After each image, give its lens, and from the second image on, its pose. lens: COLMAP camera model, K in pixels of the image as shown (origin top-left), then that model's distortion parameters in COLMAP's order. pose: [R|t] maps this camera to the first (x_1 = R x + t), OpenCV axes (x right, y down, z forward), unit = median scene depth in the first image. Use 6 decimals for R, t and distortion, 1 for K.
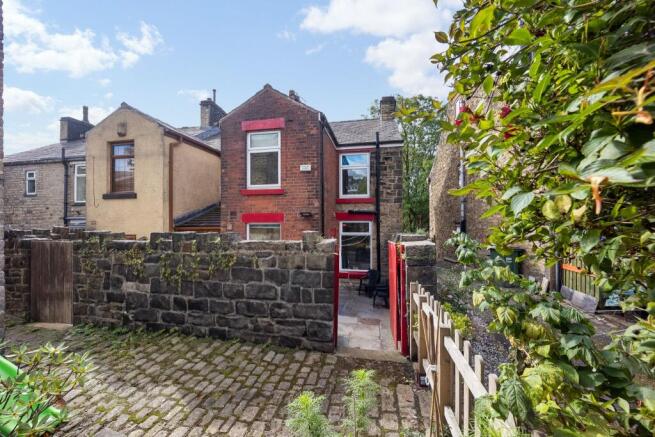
lens RADIAL K [[259.1, 0, 322.9], [0, 259.1, 216.2], [0, 0, 1]] dist [-0.008444, -0.000714]
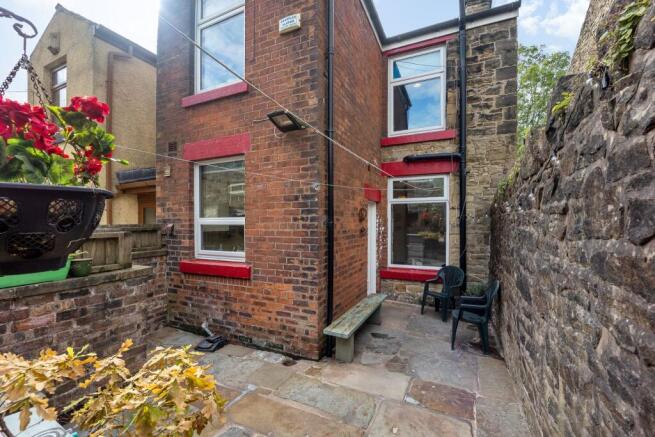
lens RADIAL K [[259.1, 0, 331.8], [0, 259.1, 225.0], [0, 0, 1]] dist [-0.008444, -0.000714]
pose [[0.971508, 0.004712, -0.236960, 0.082361], [-0.001318, 0.999894, 0.014477, 0.114876], [0.237003, -0.013752, 0.971412, 0.435059]]
